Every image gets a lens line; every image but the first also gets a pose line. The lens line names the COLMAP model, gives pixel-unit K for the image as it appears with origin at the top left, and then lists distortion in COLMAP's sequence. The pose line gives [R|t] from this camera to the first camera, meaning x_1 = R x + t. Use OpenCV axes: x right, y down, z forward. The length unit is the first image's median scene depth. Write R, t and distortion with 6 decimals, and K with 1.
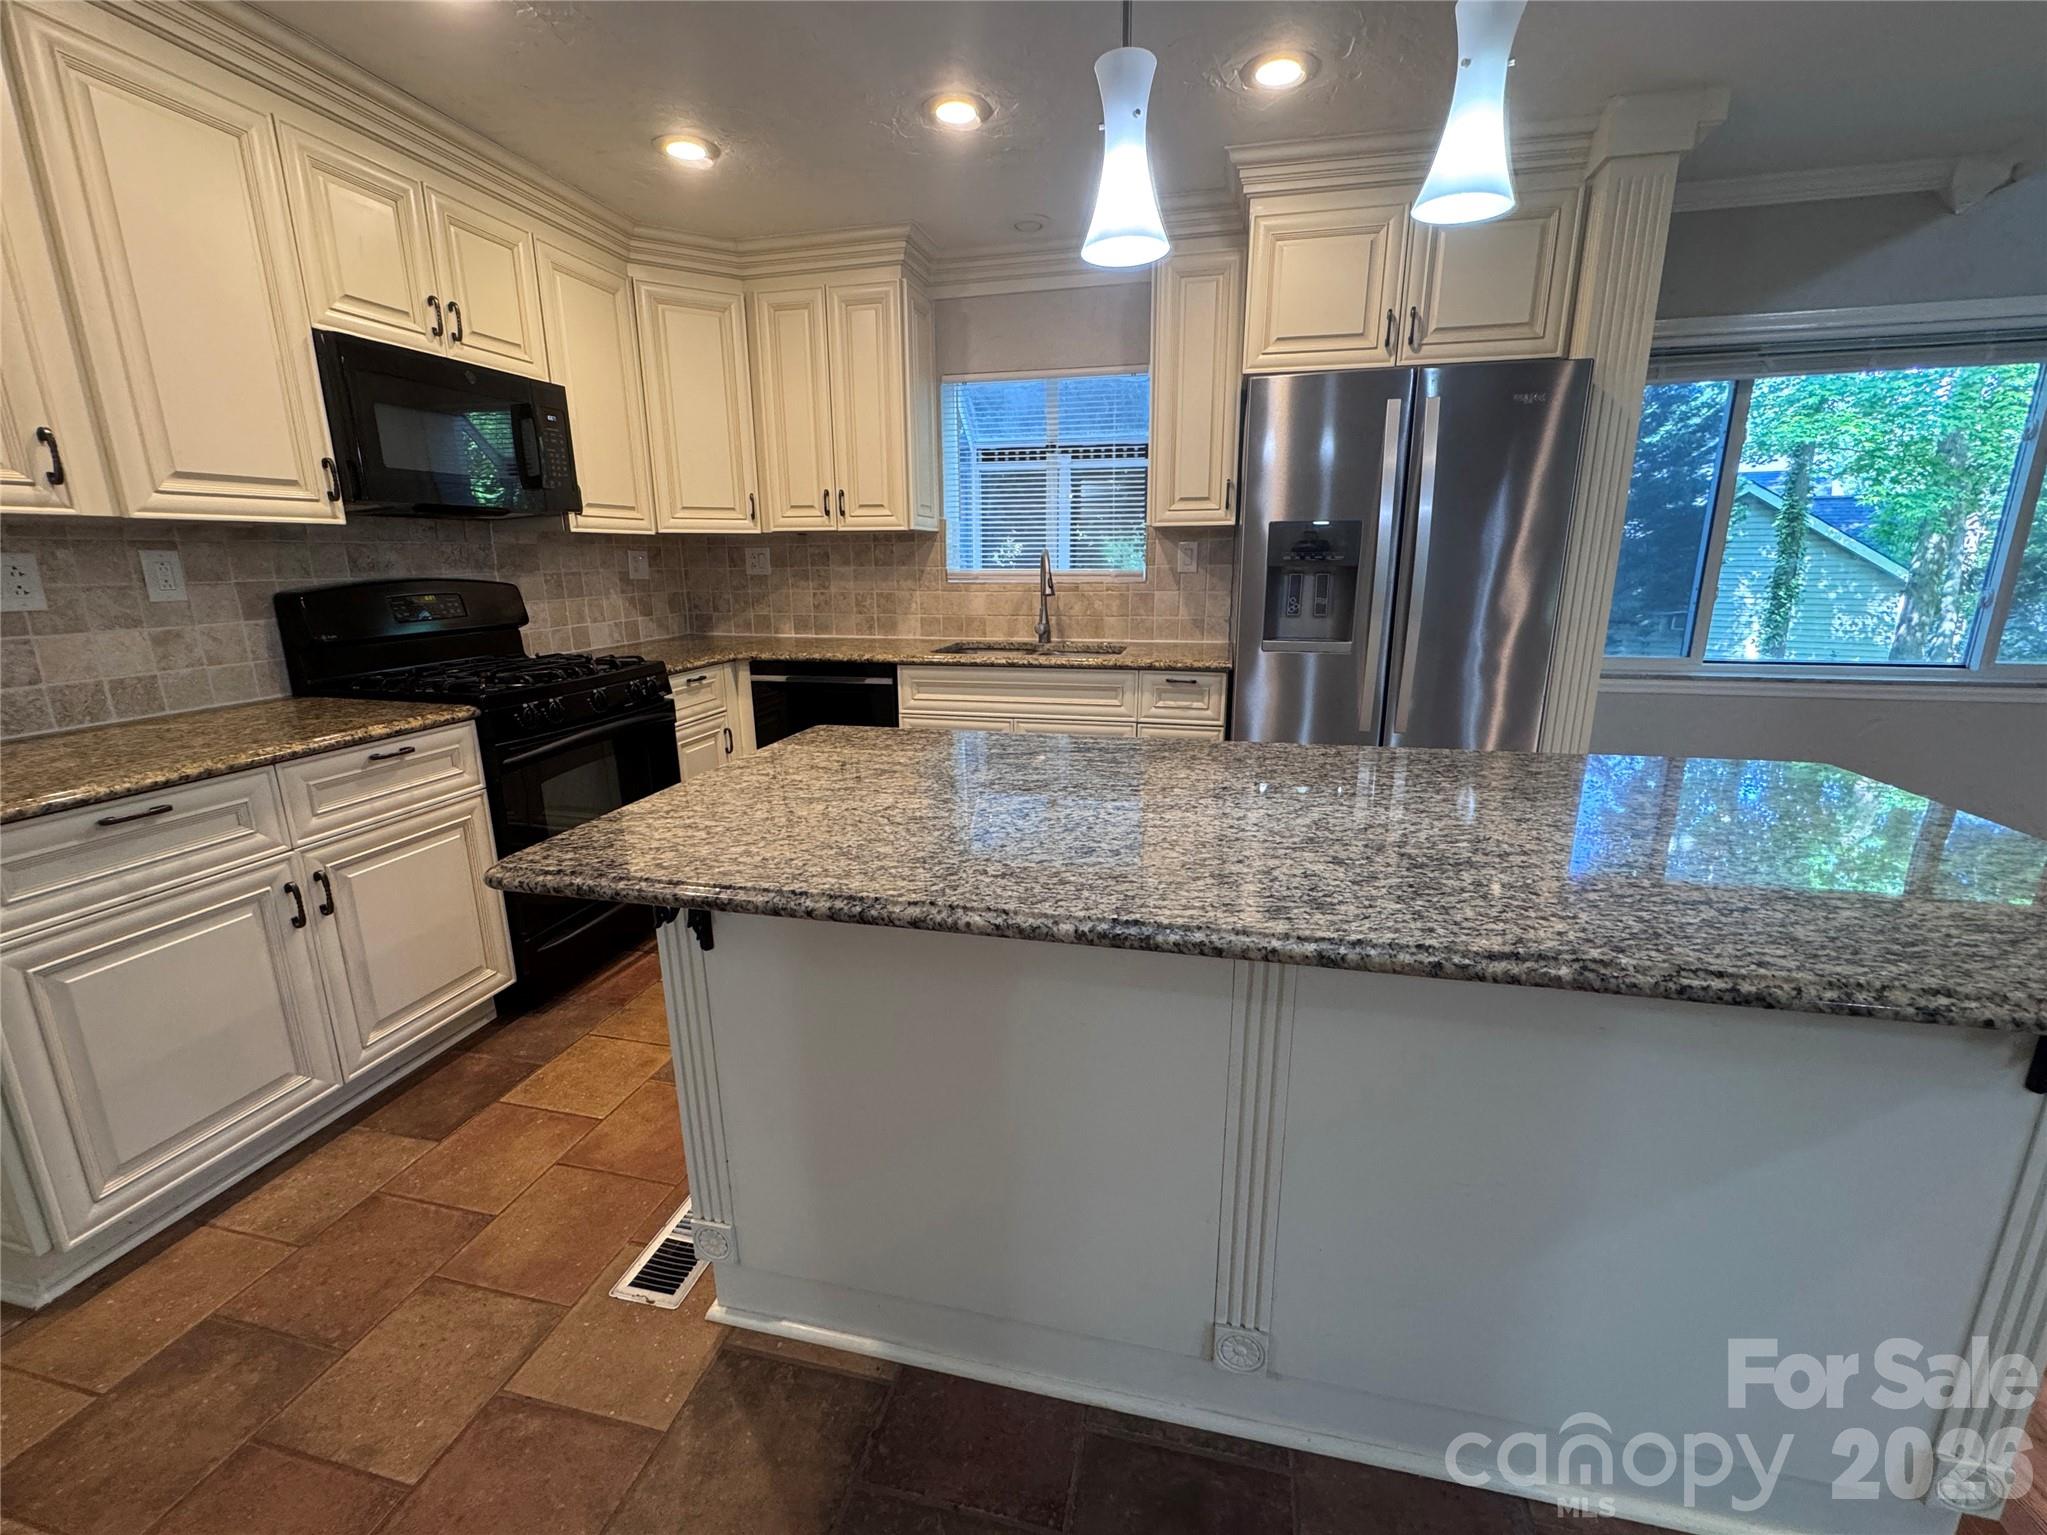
lens RADIAL K [[831.5, 0, 1031.7], [0, 831.5, 766.4], [0, 0, 1]] dist [-0.005893, 0.000835]
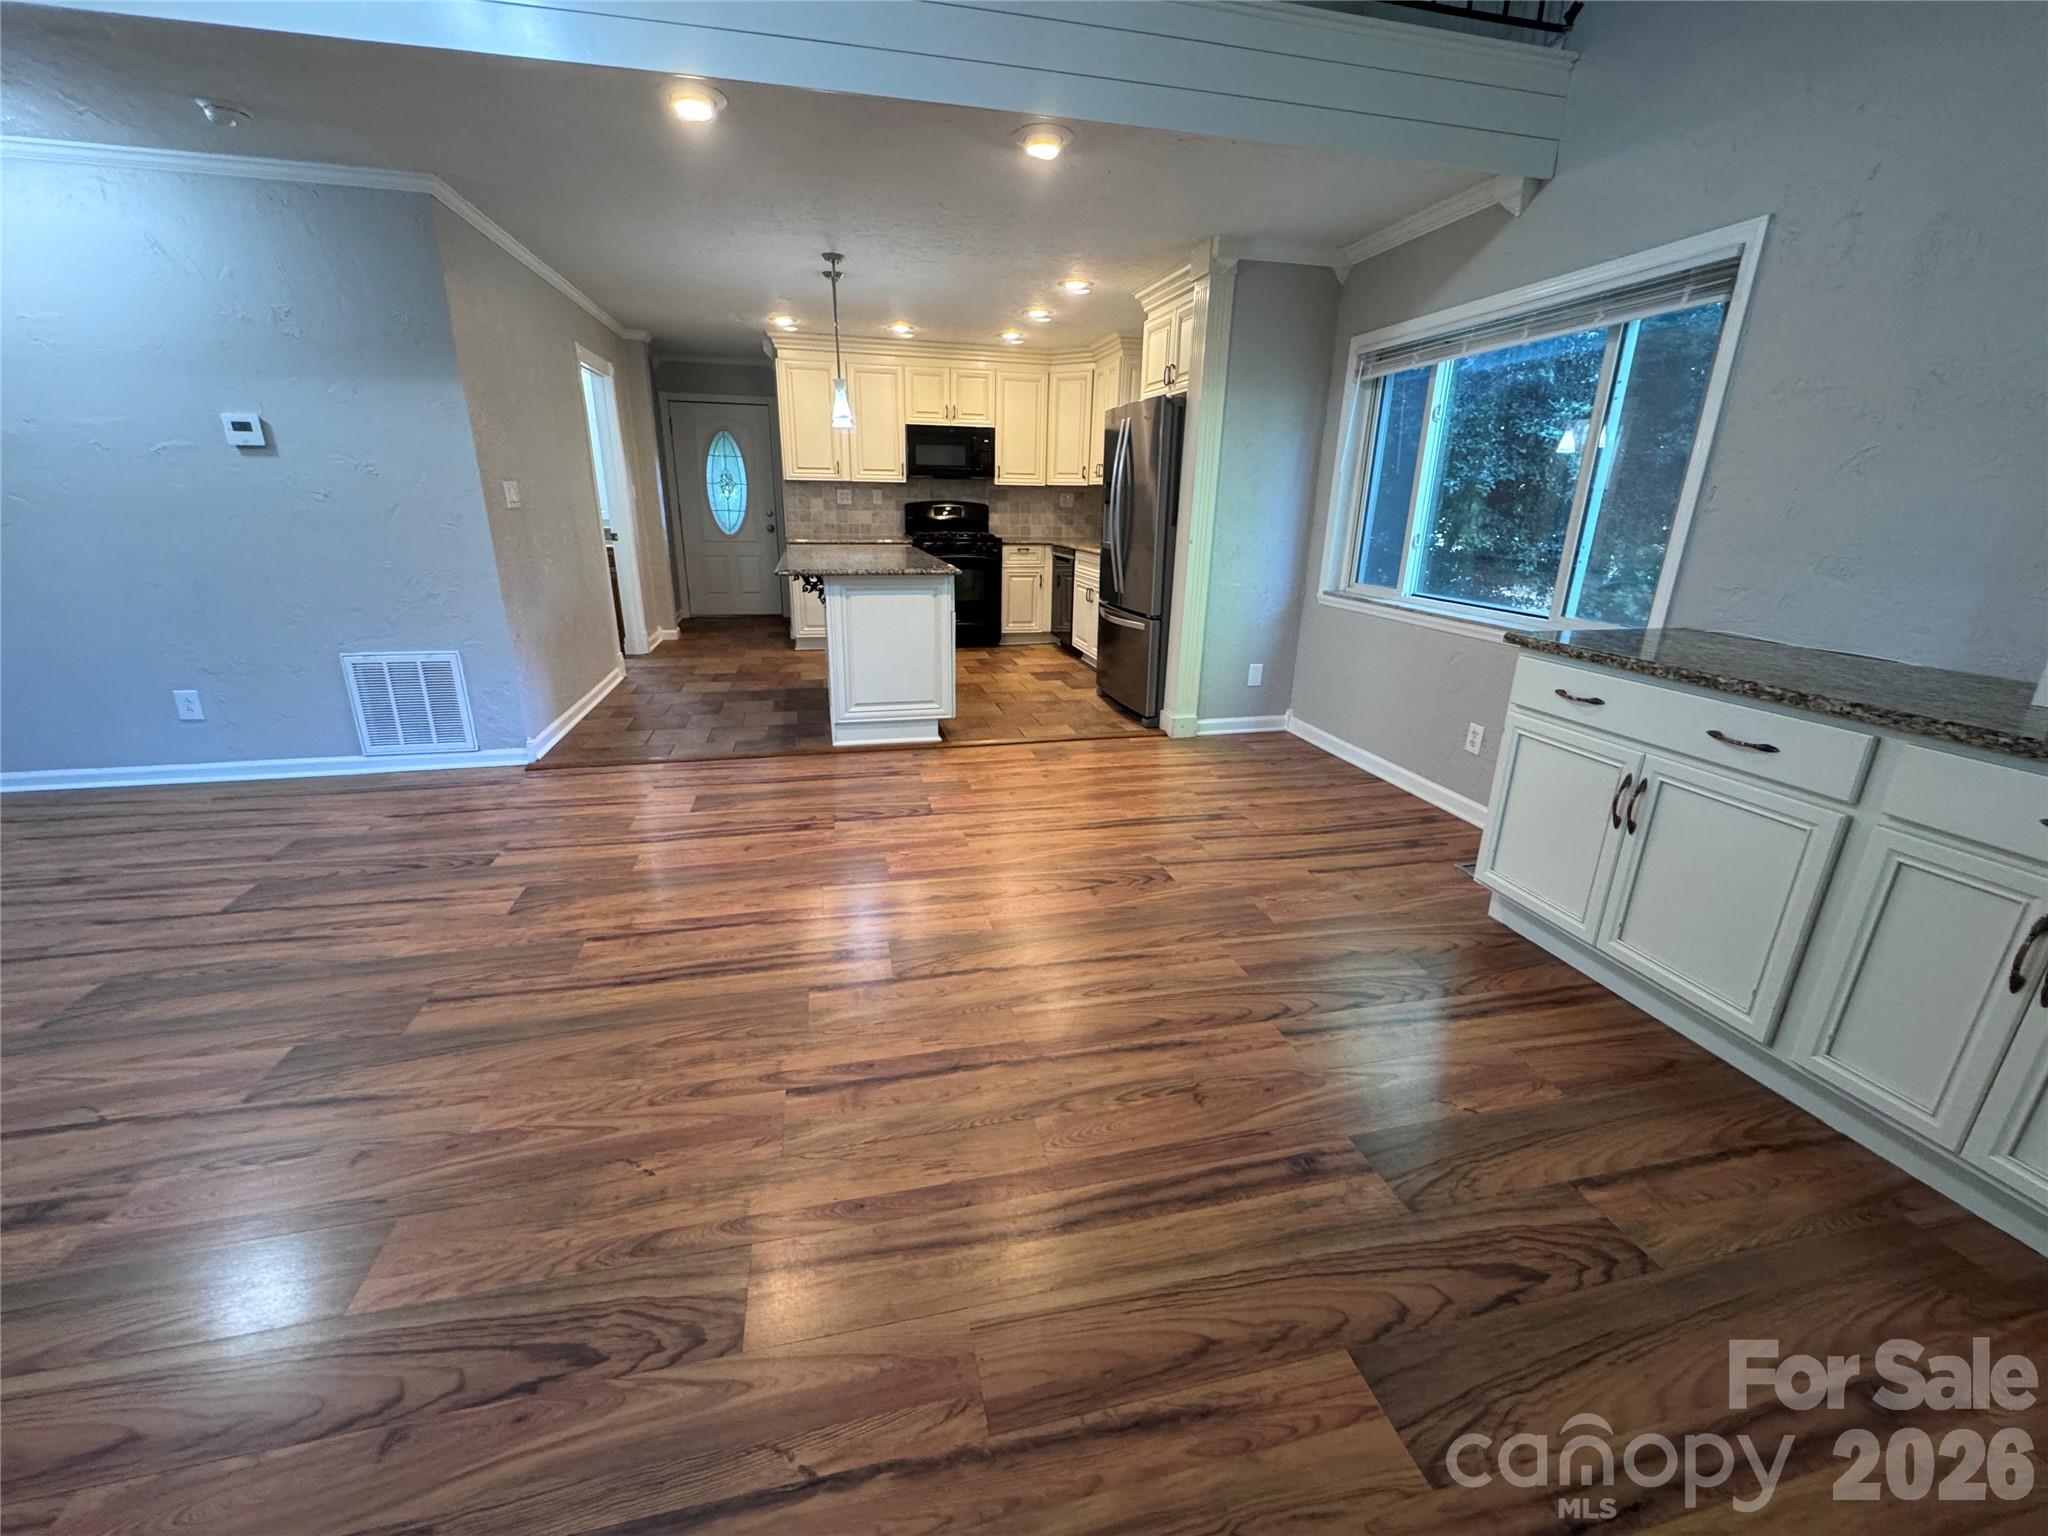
lens RADIAL K [[831.9, 0, 1037.0], [0, 831.9, 763.9], [0, 0, 1]] dist [-0.005893, 0.000835]
pose [[0.465114, 0.286314, -0.837671, 1.542813], [-0.242804, 0.951225, 0.190310, 0.013309], [0.851302, 0.114874, 0.511946, -0.080734]]
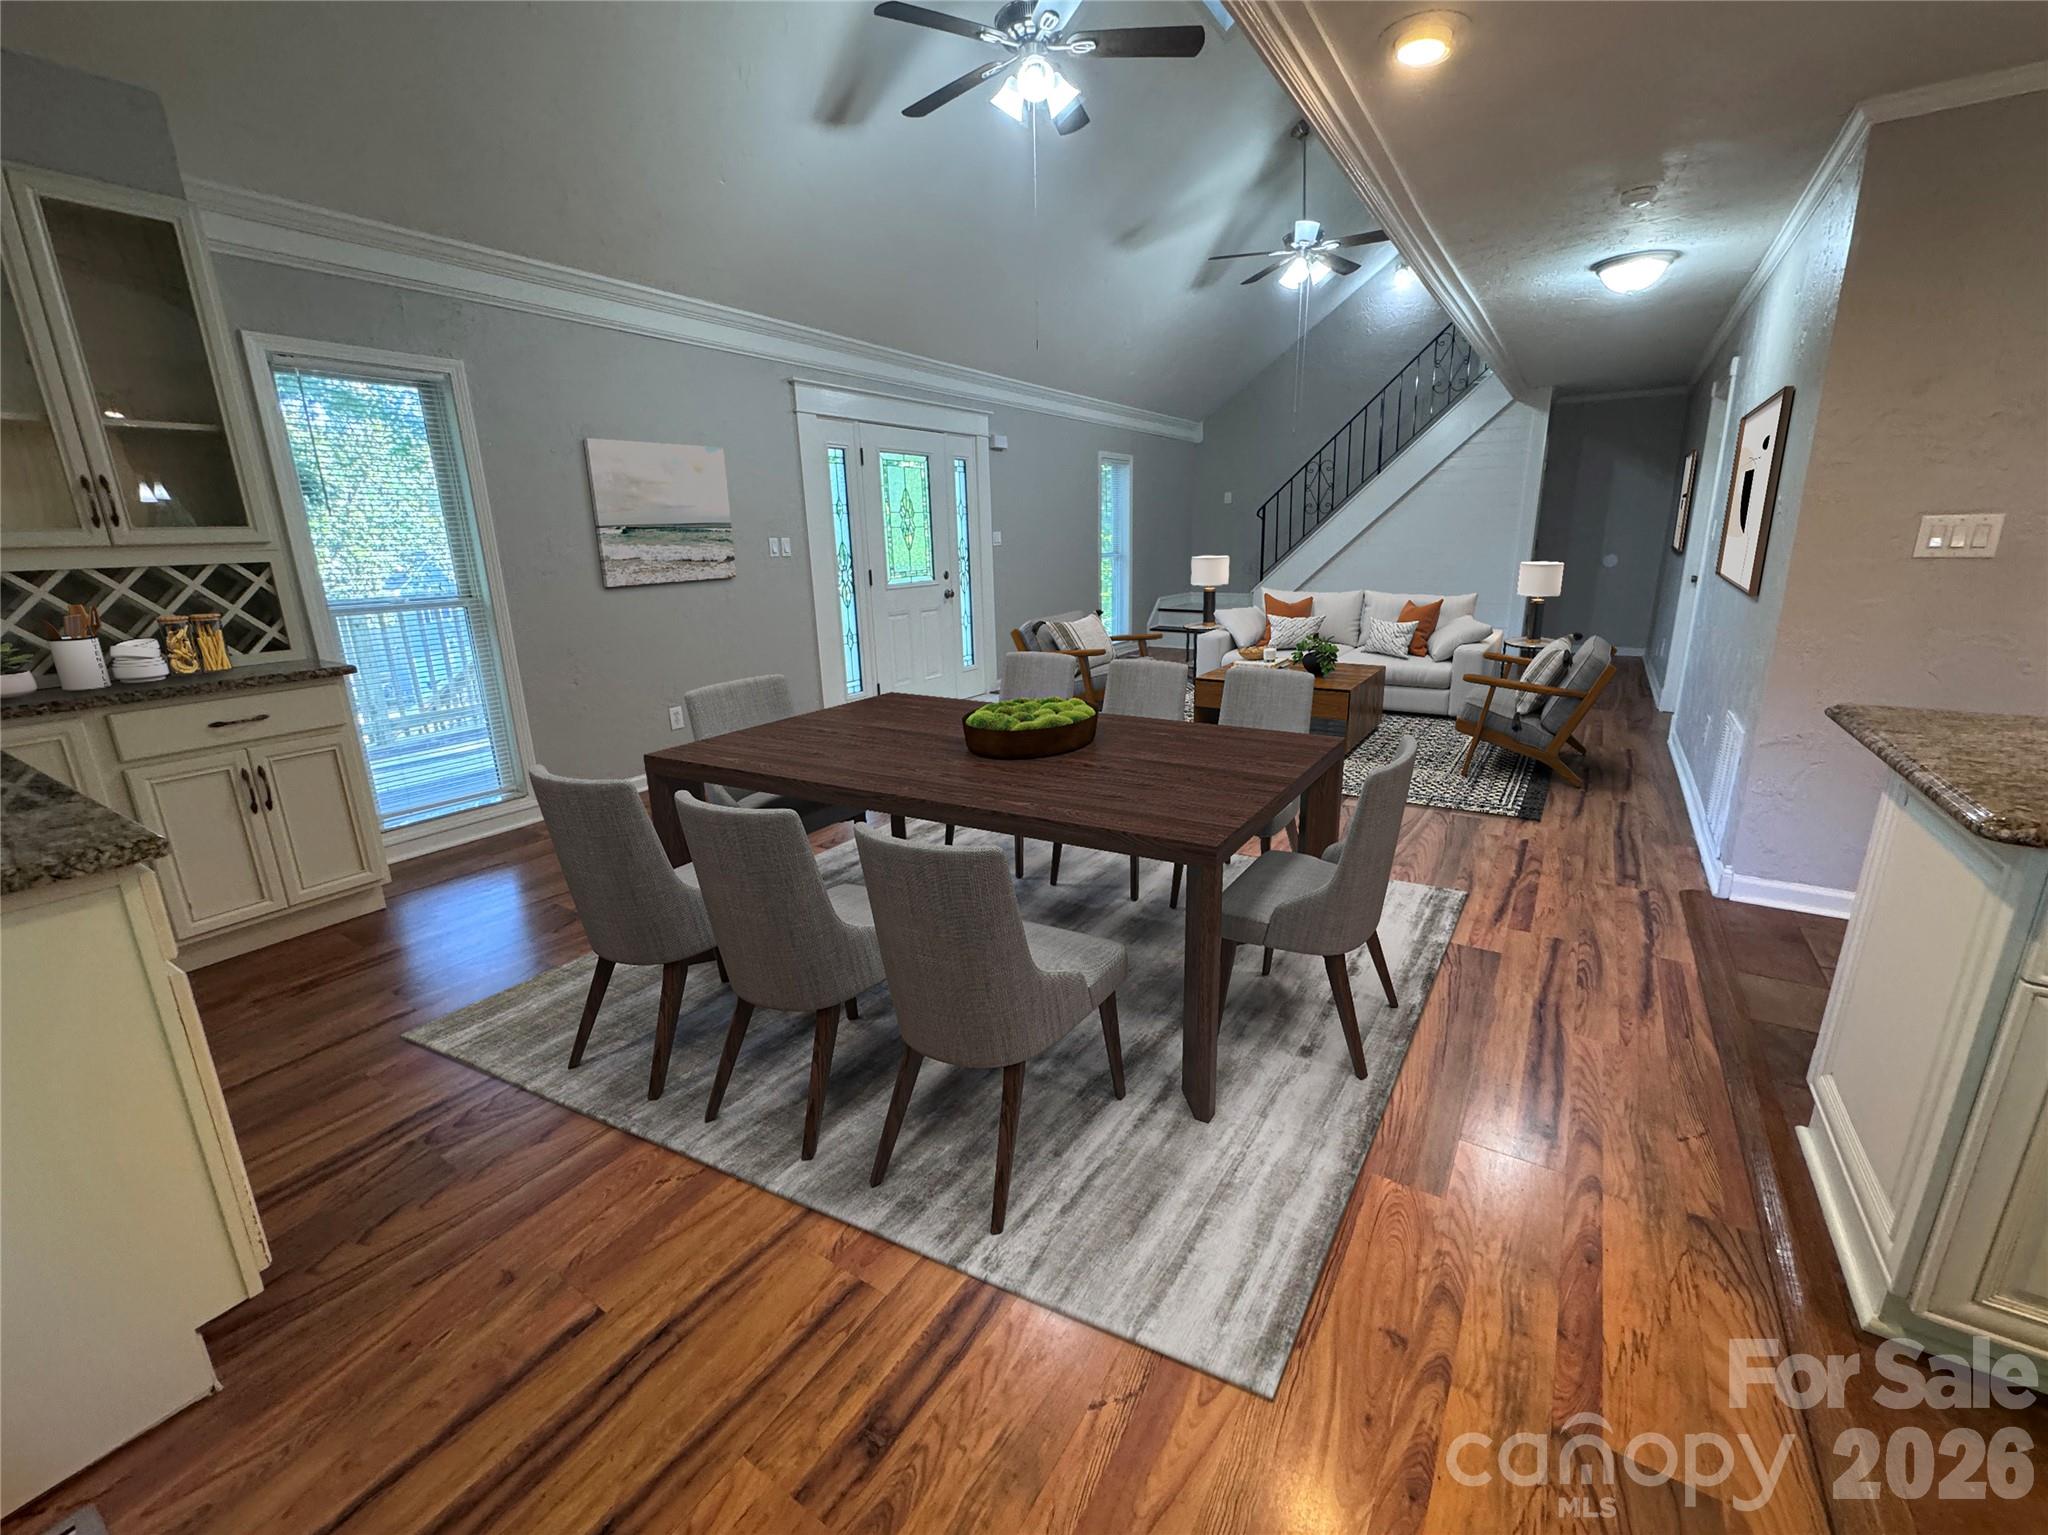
lens RADIAL K [[831.9, 0, 1036.3], [0, 831.9, 757.6], [0, 0, 1]] dist [-0.005893, 0.000835]
pose [[-0.948957, -0.056429, 0.310316, 0.650238], [0.105171, 0.870947, 0.479990, -0.211784], [-0.297354, 0.488126, -0.820557, 0.762278]]
